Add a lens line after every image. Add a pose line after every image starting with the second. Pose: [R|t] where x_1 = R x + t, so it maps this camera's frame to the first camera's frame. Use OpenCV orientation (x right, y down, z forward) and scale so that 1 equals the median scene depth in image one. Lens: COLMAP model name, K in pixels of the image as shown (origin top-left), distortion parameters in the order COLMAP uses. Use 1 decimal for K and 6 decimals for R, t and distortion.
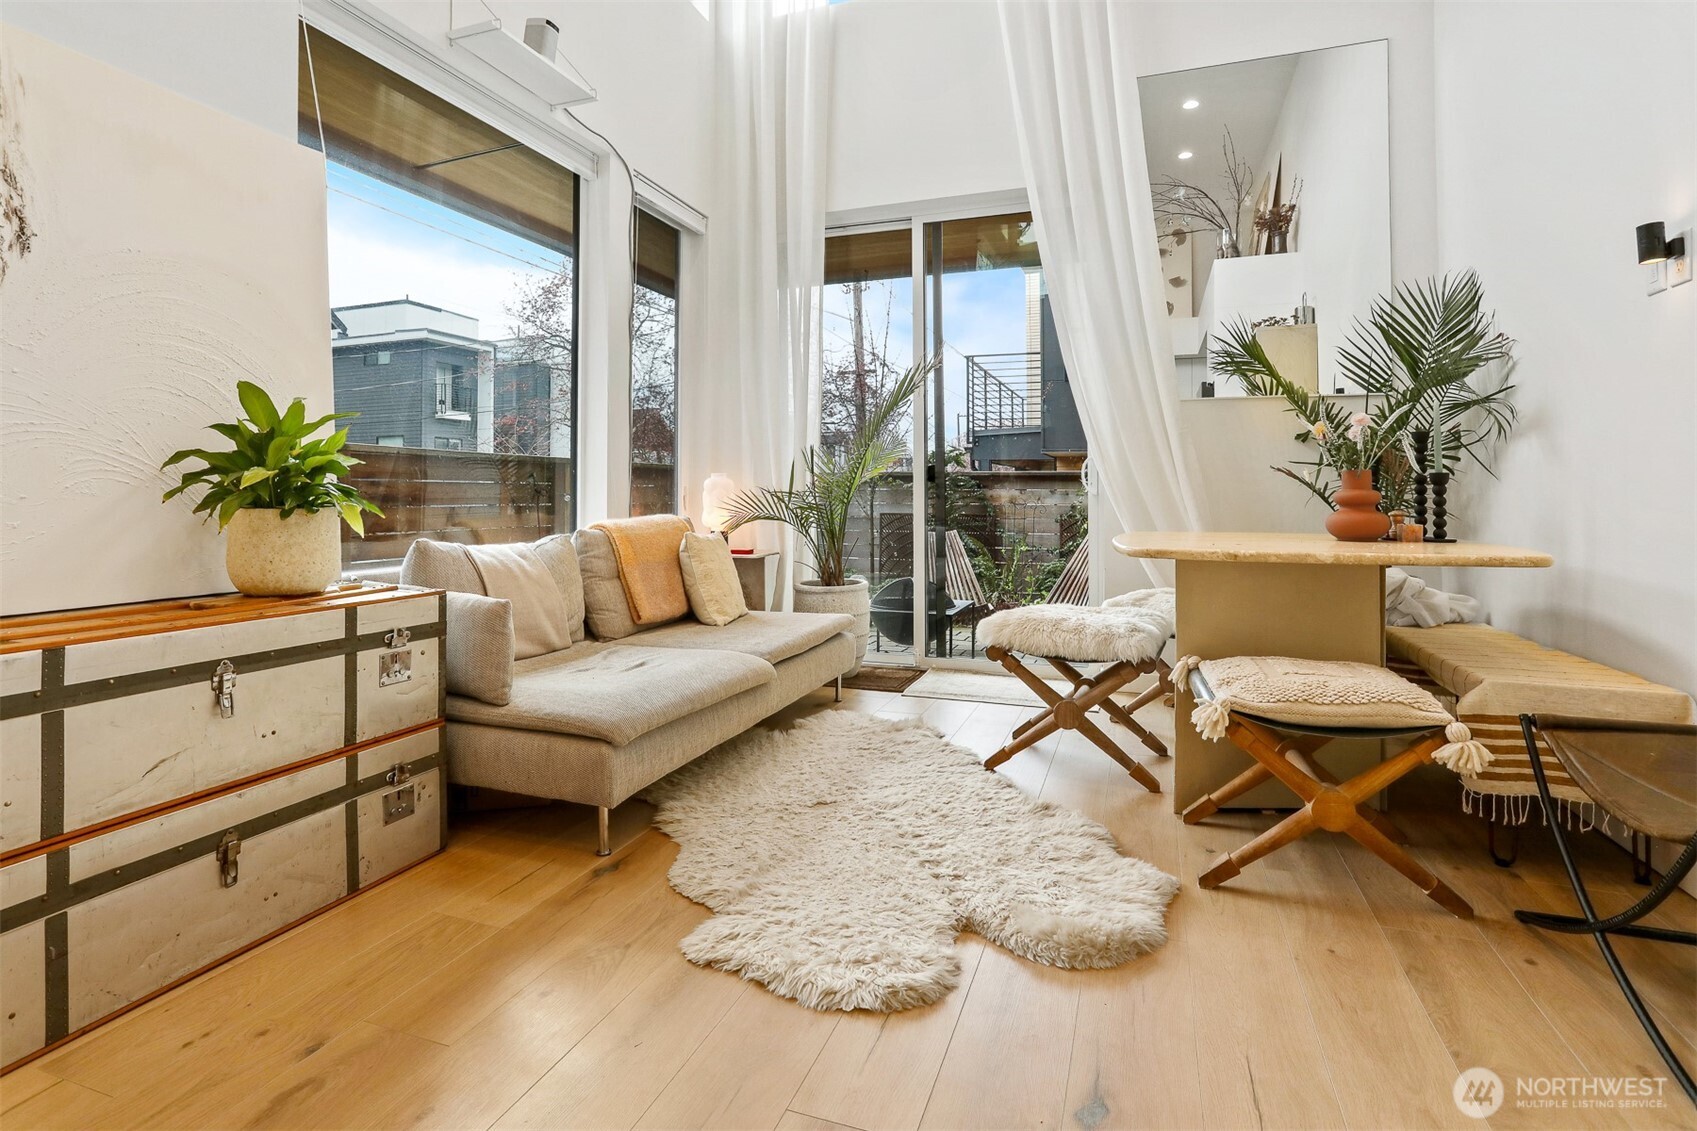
lens RADIAL K [[853.2, 0, 846.2], [0, 853.2, 508.8], [0, 0, 1]] dist [-0.050193, 0.024799]
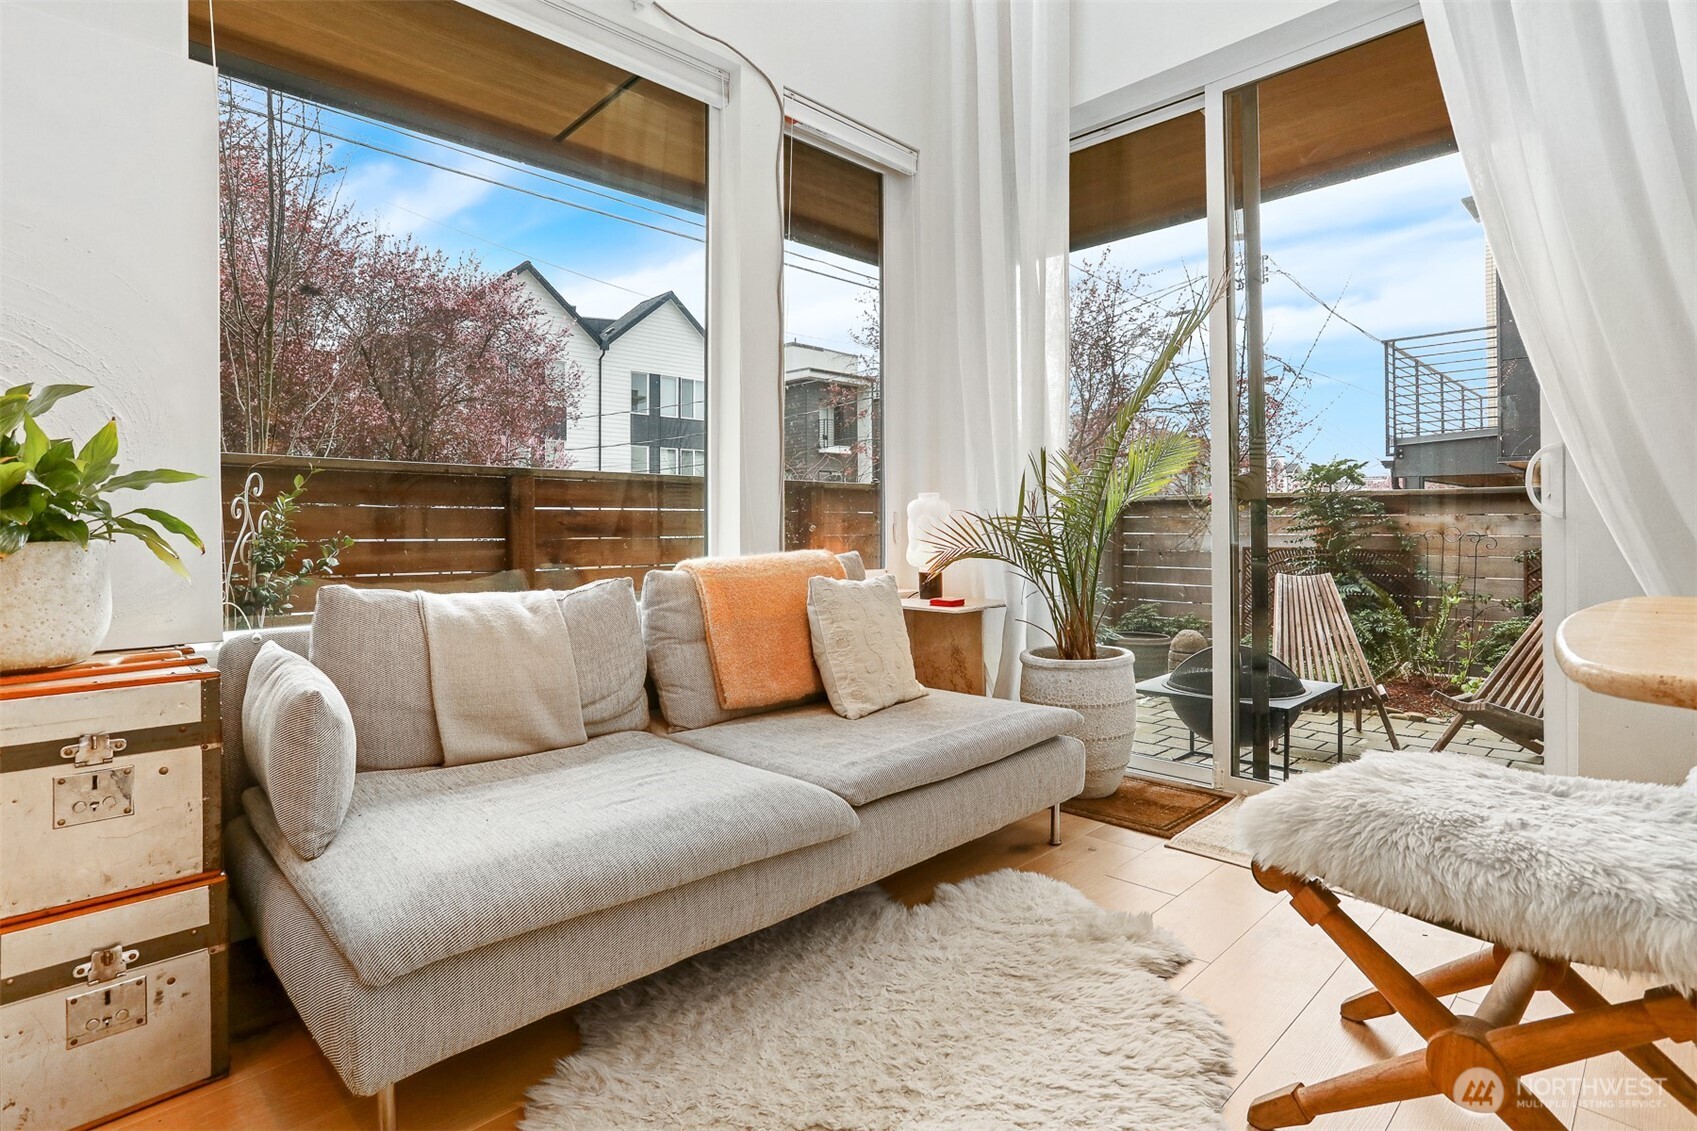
lens RADIAL K [[868.3, 0, 847.0], [0, 868.3, 540.1], [0, 0, 1]] dist [-0.054605, 0.028628]
pose [[0.901872, 0.003013, -0.431993, 0.116271], [-0.002502, 0.999995, 0.001751, -0.002916], [0.431996, -0.000499, 0.901875, 0.313544]]
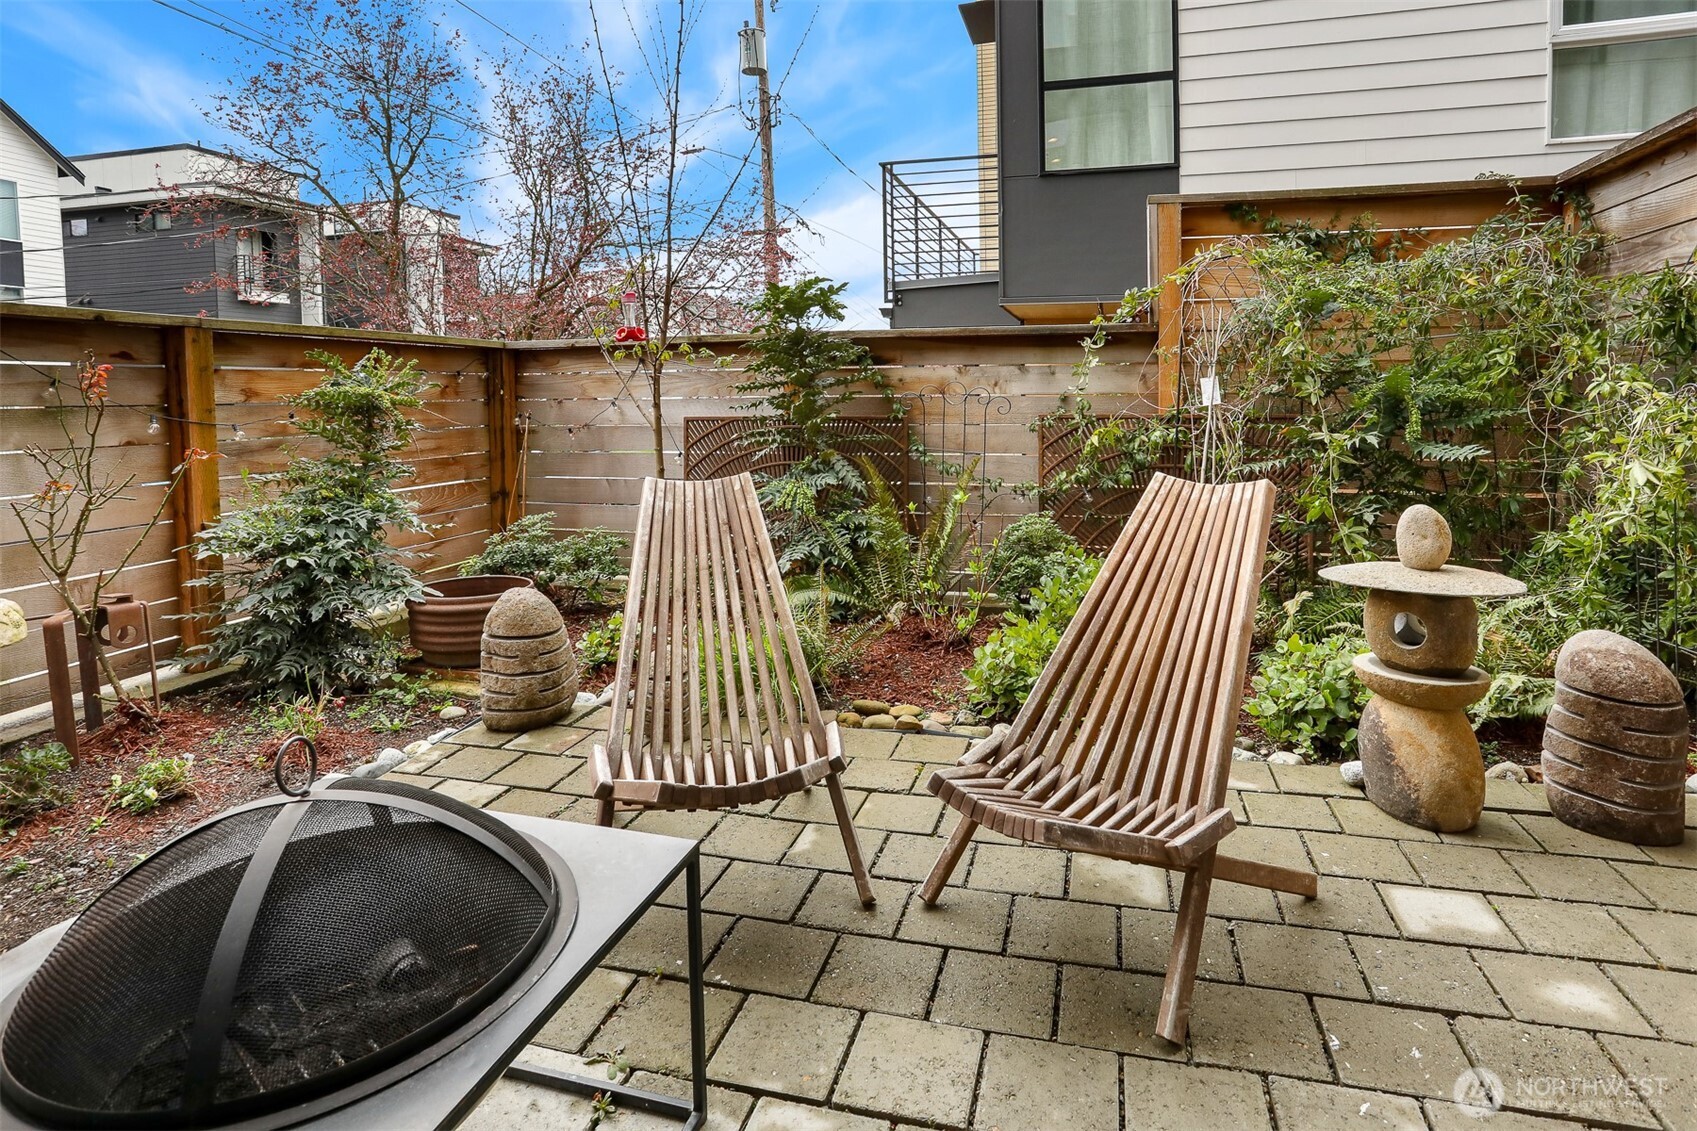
lens RADIAL K [[885.0, 0, 847.8], [0, 885.0, 517.0], [0, 0, 1]] dist [-0.000929, -0.000025]
pose [[0.998052, -0.025296, 0.057024, 0.233027], [0.018014, 0.992021, 0.124780, 0.000359], [-0.059725, -0.123510, 0.990544, 1.040154]]
